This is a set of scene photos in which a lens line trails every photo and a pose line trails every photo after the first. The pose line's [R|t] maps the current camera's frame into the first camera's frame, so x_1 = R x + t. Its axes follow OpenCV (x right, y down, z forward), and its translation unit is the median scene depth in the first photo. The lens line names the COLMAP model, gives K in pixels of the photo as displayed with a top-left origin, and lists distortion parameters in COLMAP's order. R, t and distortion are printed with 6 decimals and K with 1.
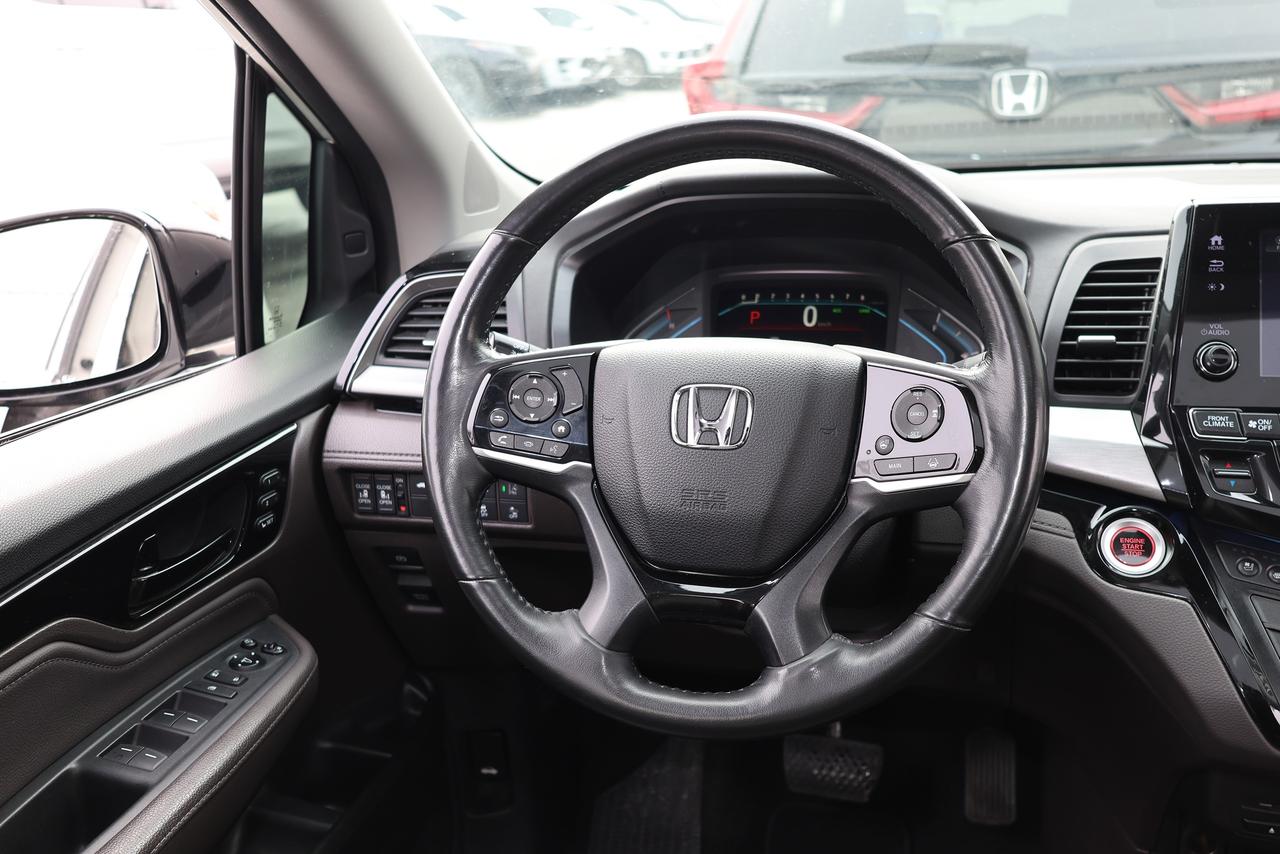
lens RADIAL K [[1227.8, 0, 632.4], [0, 1227.8, 422.4], [0, 0, 1]] dist [-0.001483, 0.000000]
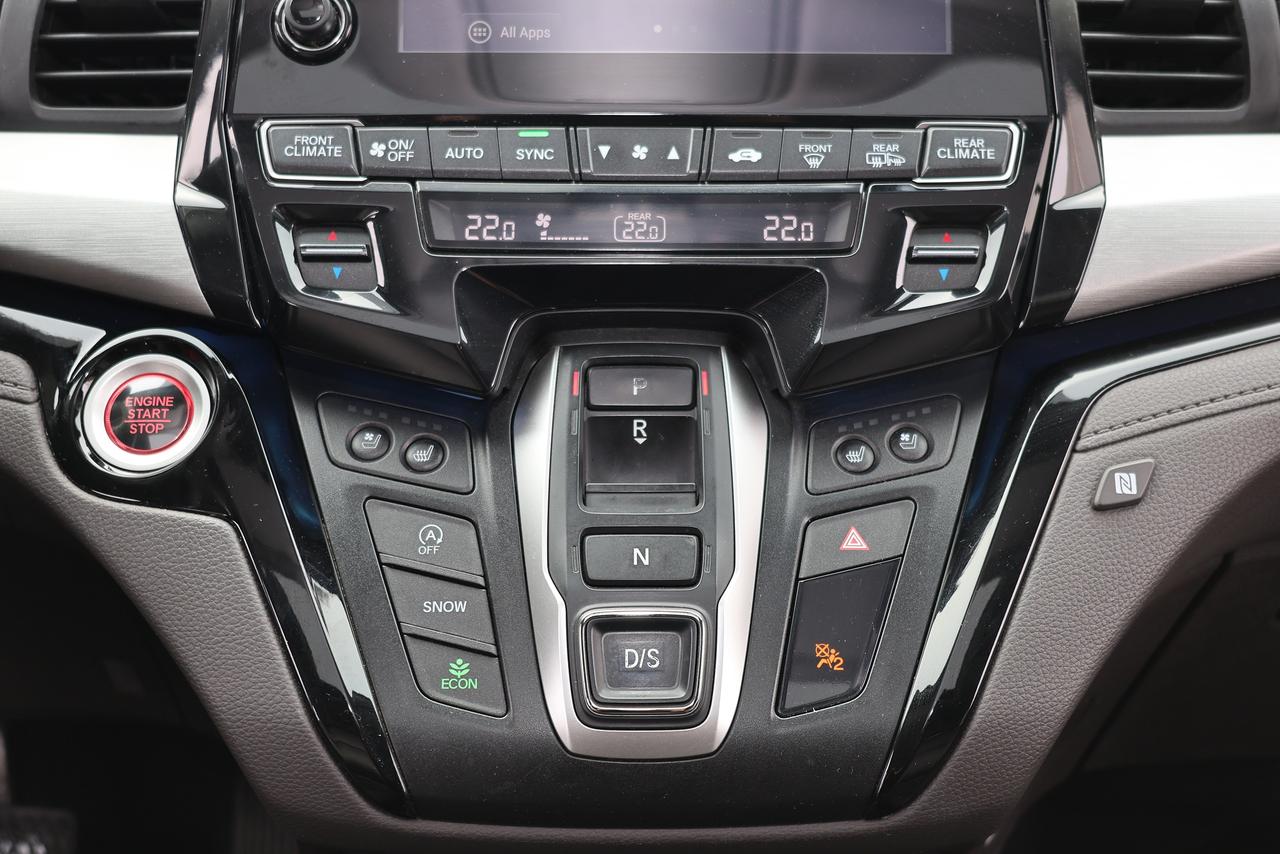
lens RADIAL K [[1776.2, 0, 632.8], [0, 1776.2, 421.2], [0, 0, 1]] dist [-0.000201, 0.000000]
pose [[0.963485, -0.051172, 0.262827, 0.383899], [0.033174, 0.996819, 0.072469, 0.057027], [-0.265699, -0.061104, 0.962118, 0.269545]]
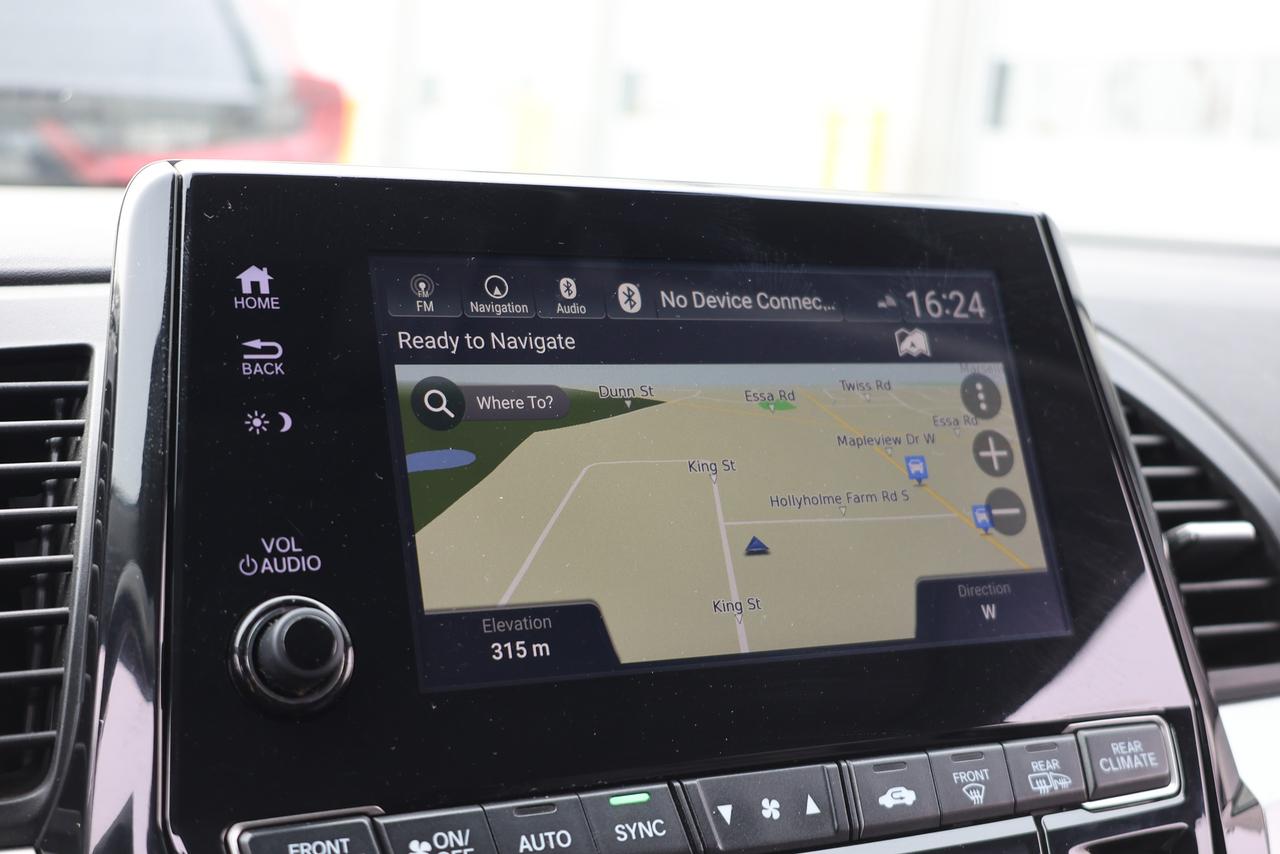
lens RADIAL K [[1776.2, 0, 632.4], [0, 1776.2, 423.2], [0, 0, 1]] dist [-0.000201, 0.000000]
pose [[0.750287, -0.017001, 0.660894, 0.231409], [0.105304, 0.989980, -0.094081, -0.054428], [-0.652672, 0.140183, 0.744559, 0.569996]]
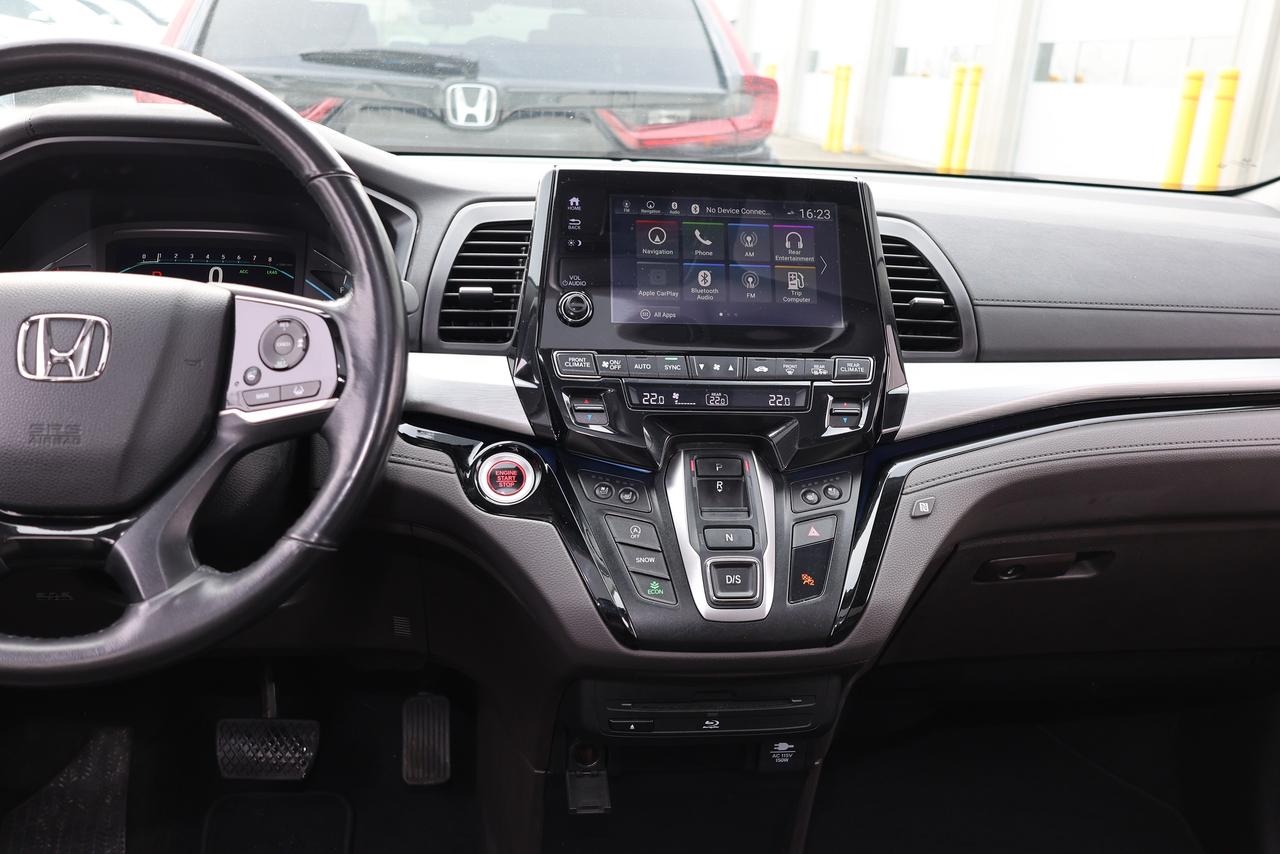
lens RADIAL K [[1227.8, 0, 631.4], [0, 1227.8, 423.9], [0, 0, 1]] dist [-0.001483, 0.000000]
pose [[0.920743, -0.019367, 0.389689, 0.083151], [0.026803, 0.999548, -0.013652, 0.066936], [-0.389248, 0.023014, 0.920845, -0.037594]]
